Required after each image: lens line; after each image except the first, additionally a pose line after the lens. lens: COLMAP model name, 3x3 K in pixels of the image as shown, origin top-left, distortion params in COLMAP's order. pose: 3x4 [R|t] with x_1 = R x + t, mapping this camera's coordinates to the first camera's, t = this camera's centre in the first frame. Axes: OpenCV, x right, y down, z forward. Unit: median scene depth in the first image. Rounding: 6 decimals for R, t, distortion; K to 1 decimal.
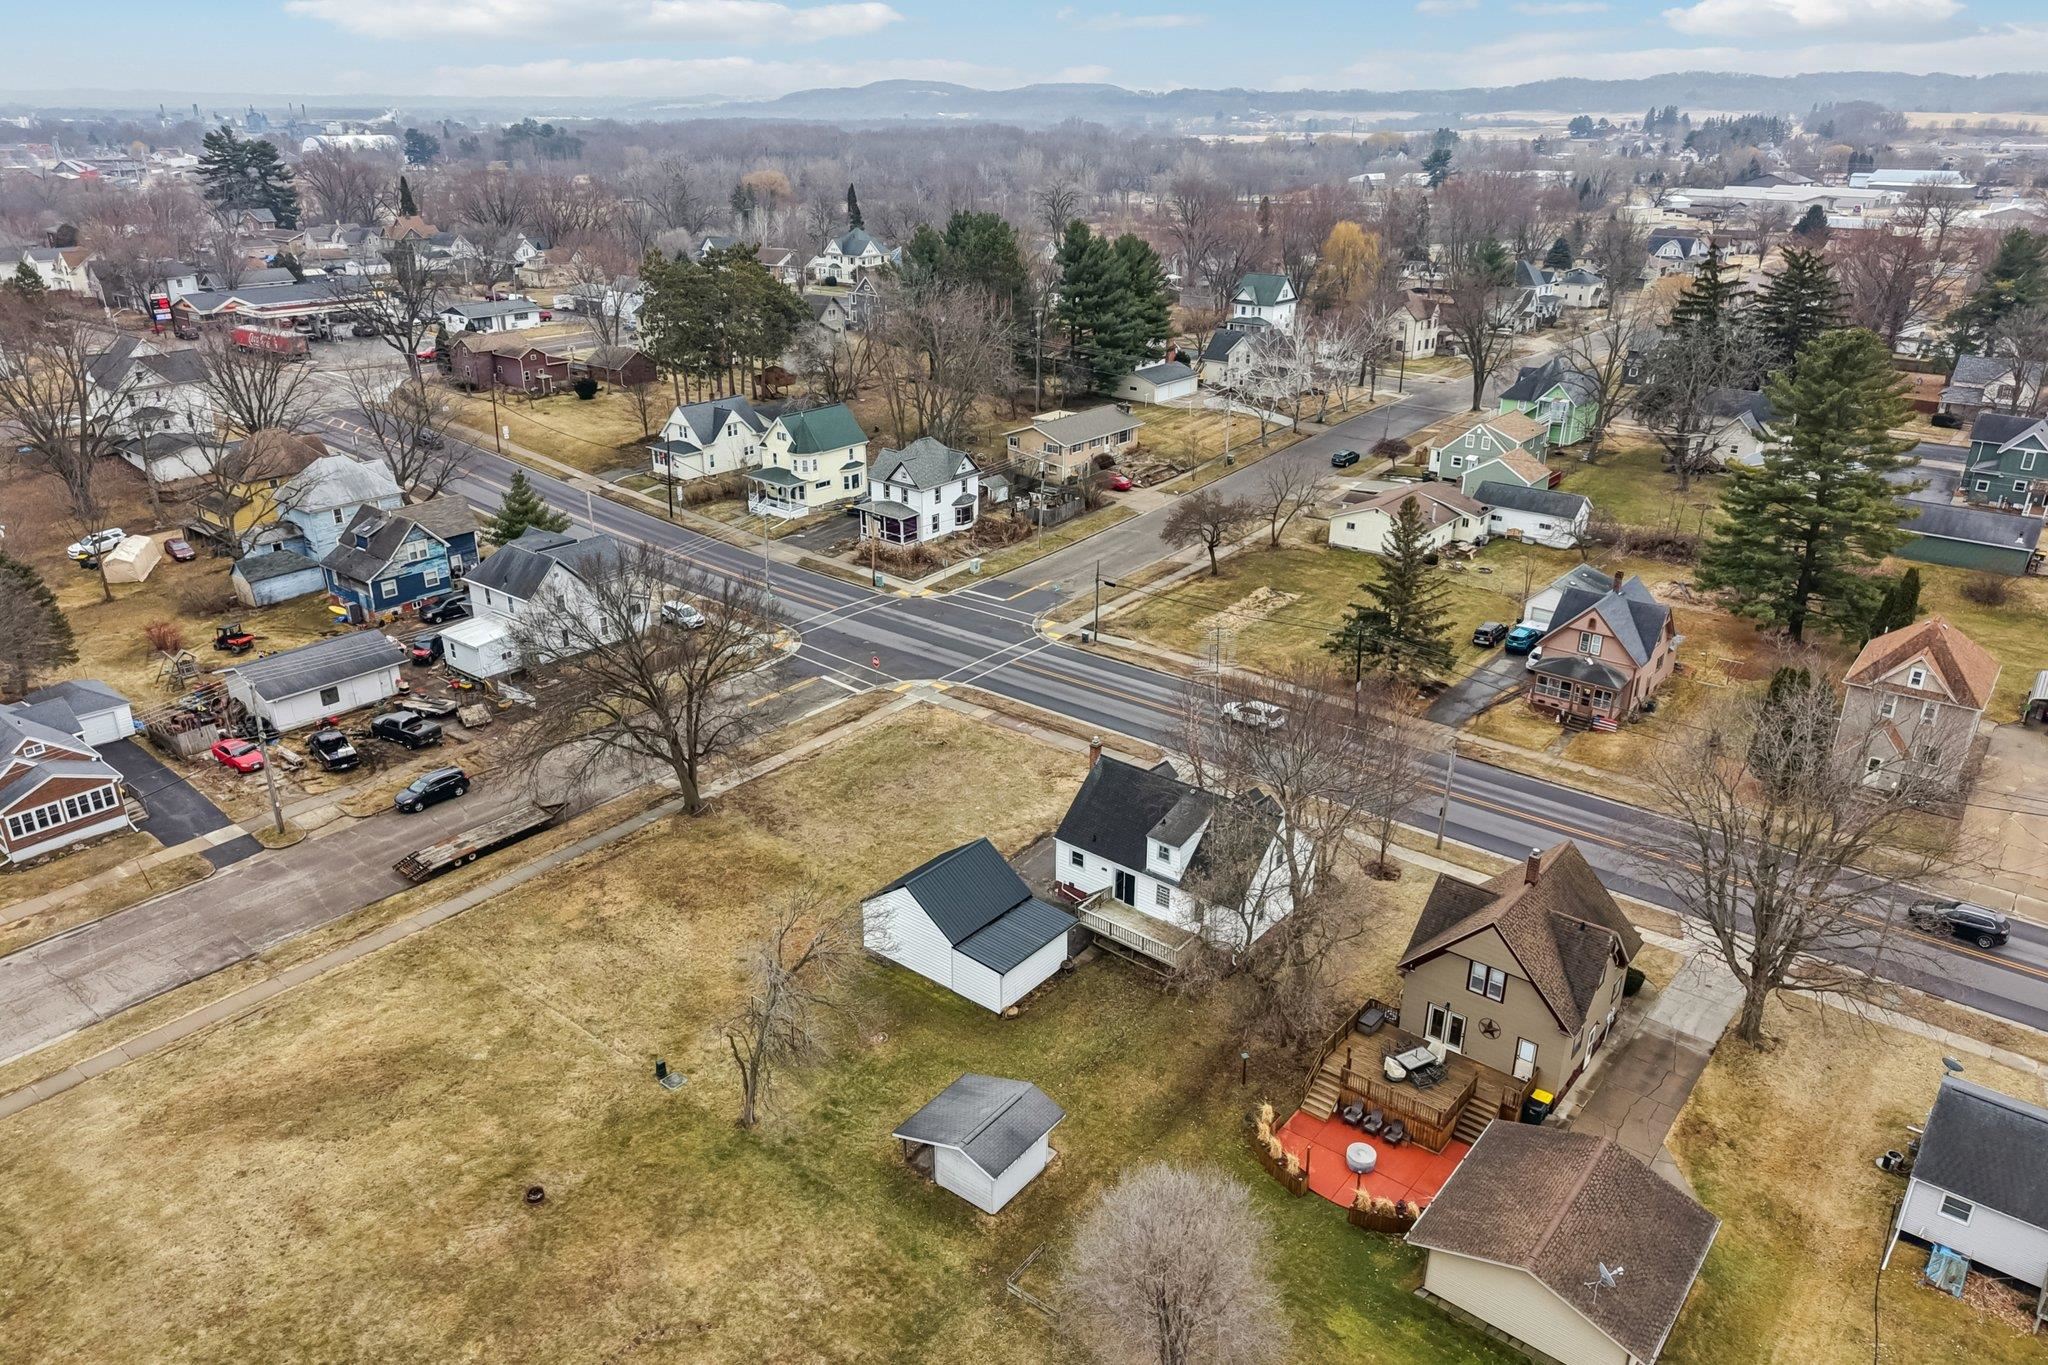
lens RADIAL K [[1361.3, 0, 1024.0], [0, 1361.3, 682.5], [0, 0, 1]] dist [0.051592, -0.063992]
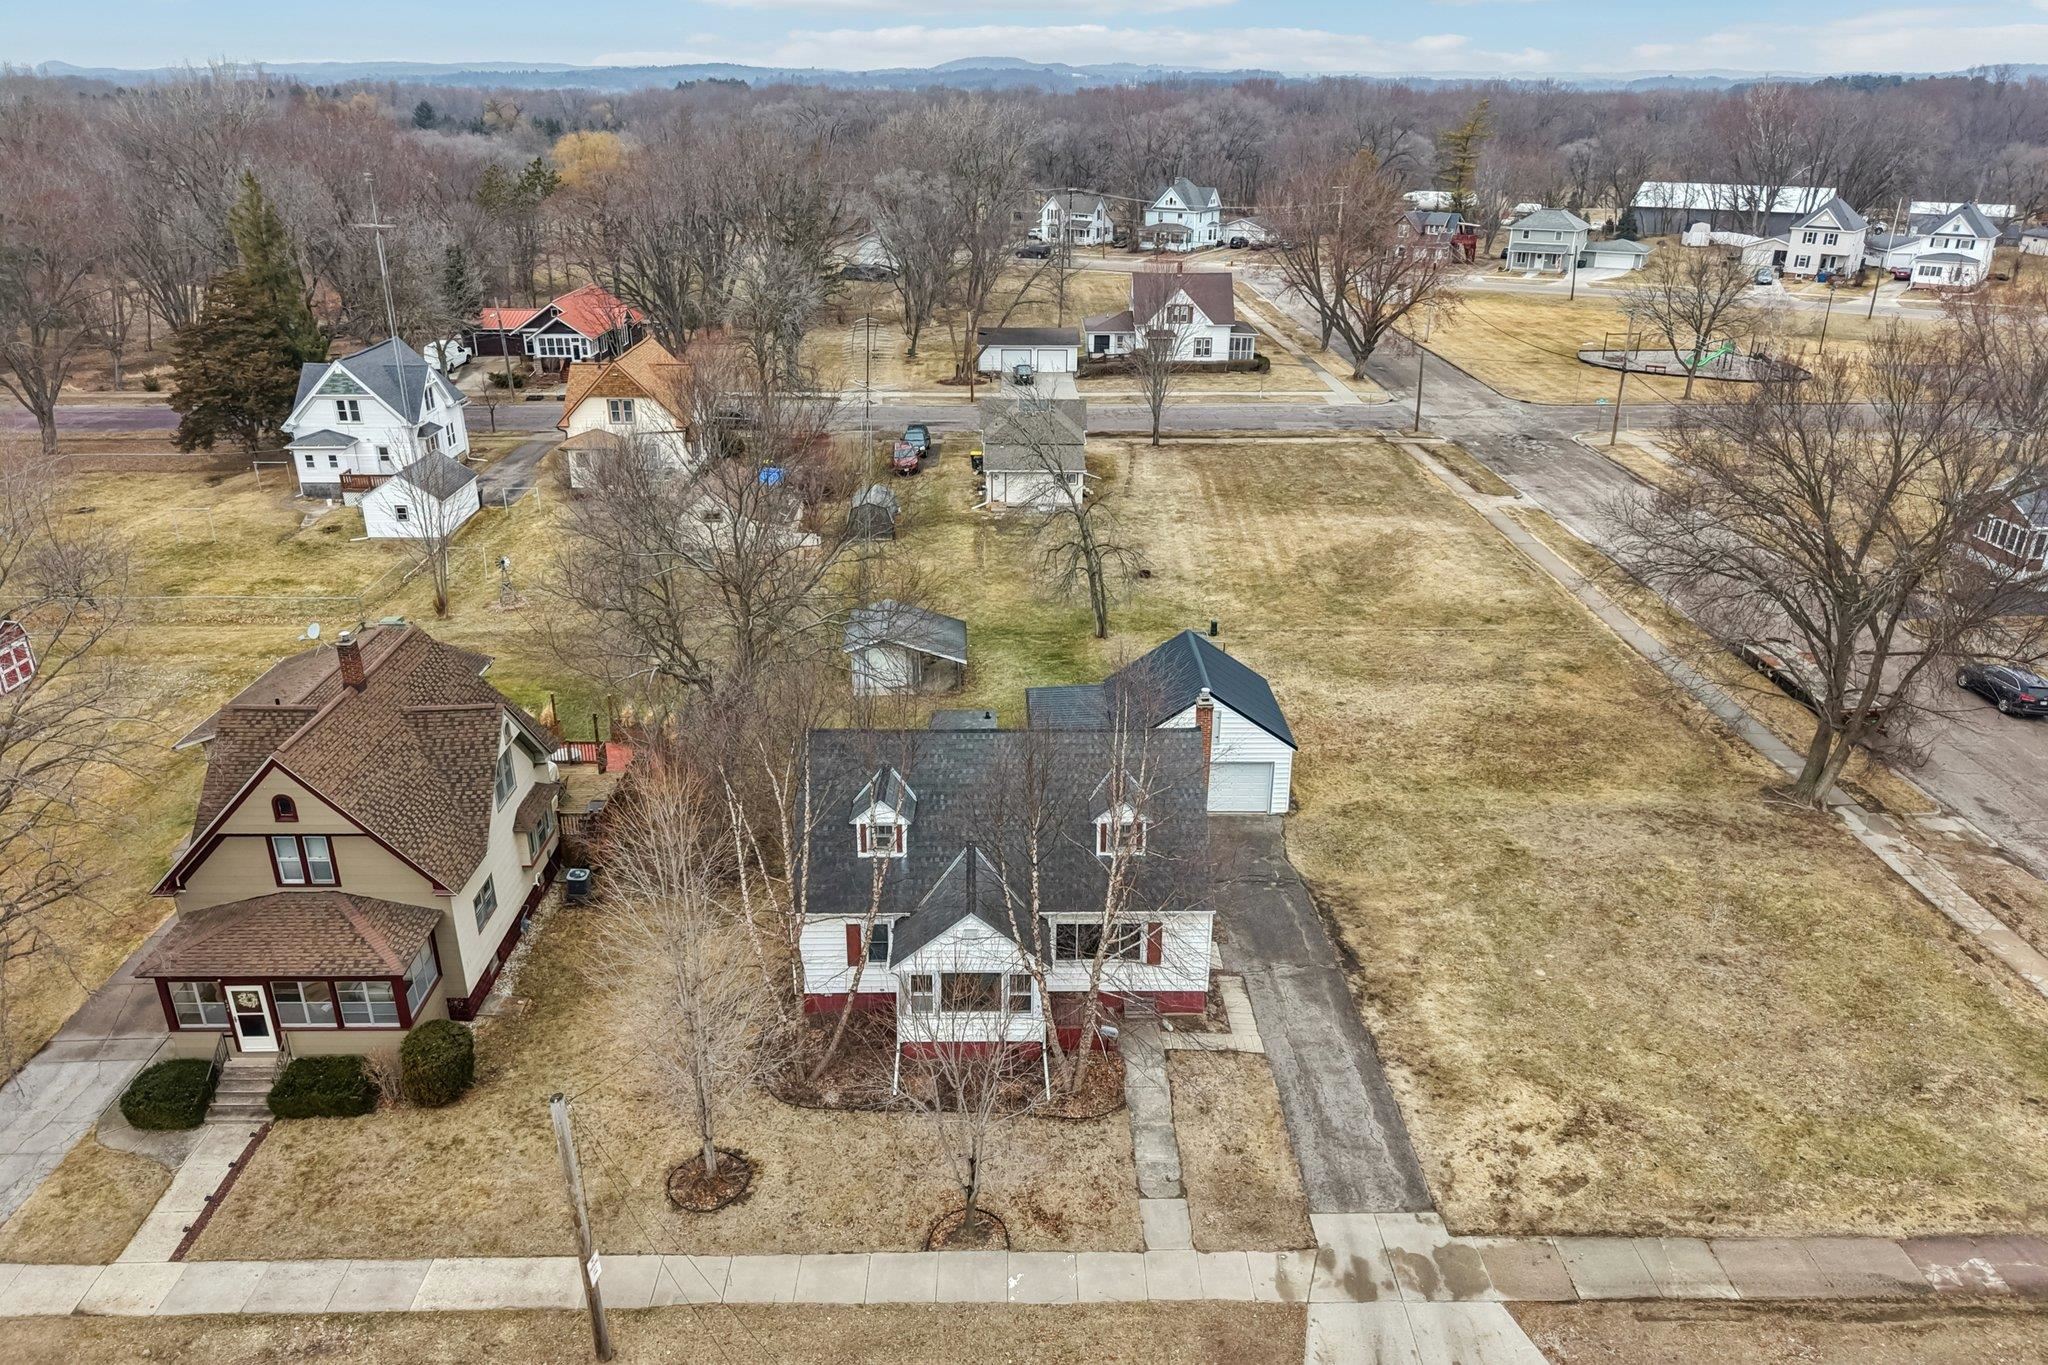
lens RADIAL K [[1372.9, 0, 1026.0], [0, 1372.9, 665.0], [0, 0, 1]] dist [0.036378, -0.036974]
pose [[-0.764823, 0.242053, -0.597040, 0.319286], [-0.253084, 0.739345, 0.623953, -0.212663], [0.592448, 0.628315, -0.504208, 0.932255]]
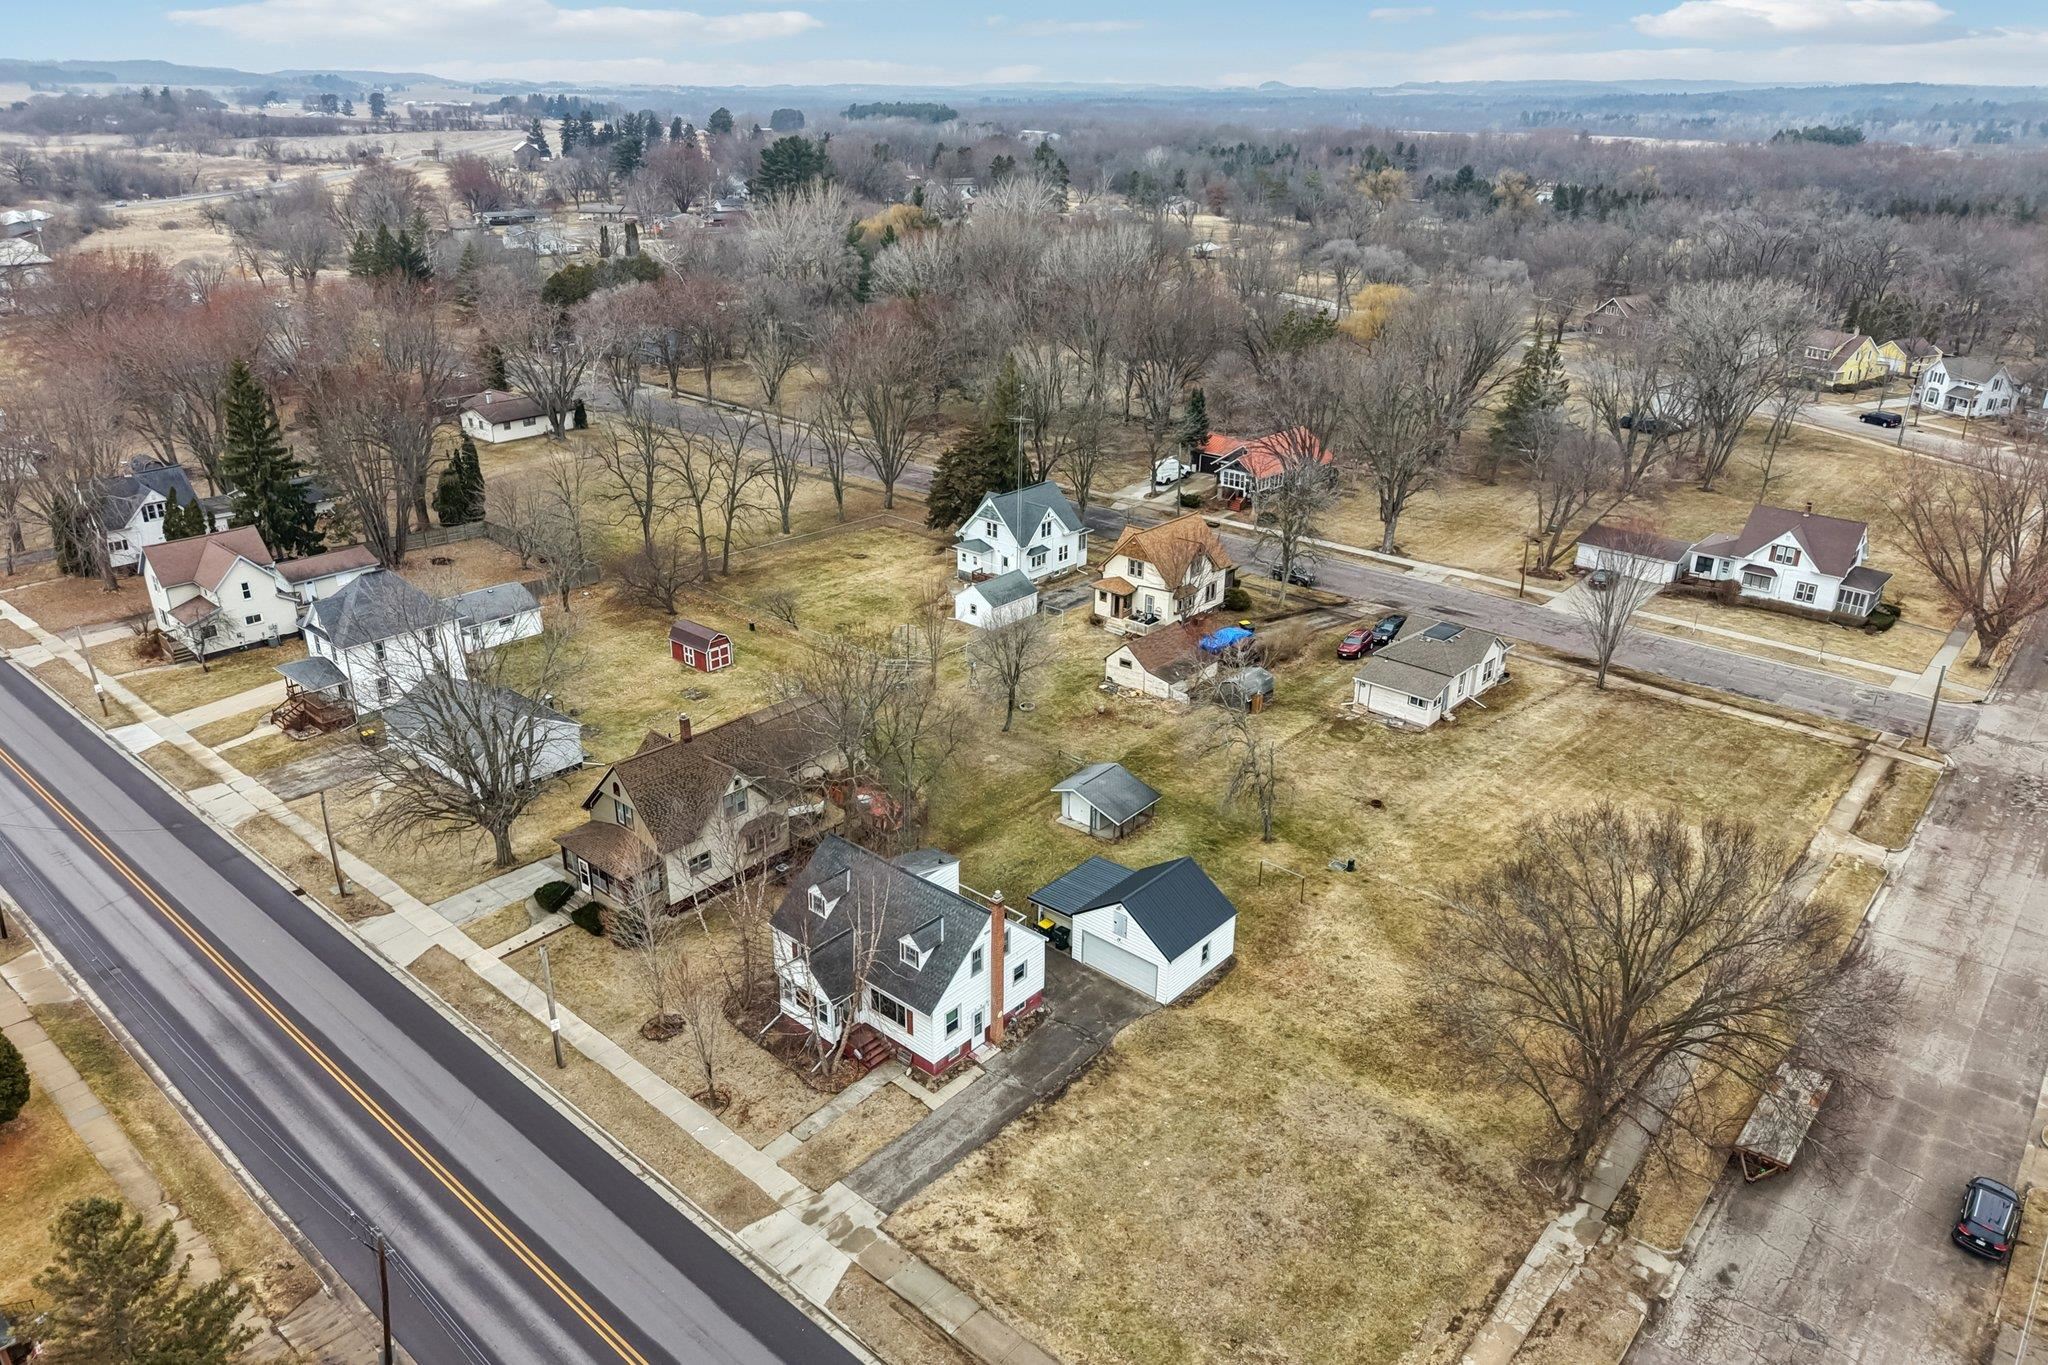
lens RADIAL K [[1361.3, 0, 1024.0], [0, 1361.3, 682.5], [0, 0, 1]] dist [0.051592, -0.063992]
pose [[-0.999280, -0.025254, 0.028299, 0.012472], [0.002497, 0.700688, 0.713464, -0.501522], [-0.037846, 0.713021, -0.700120, 1.146431]]
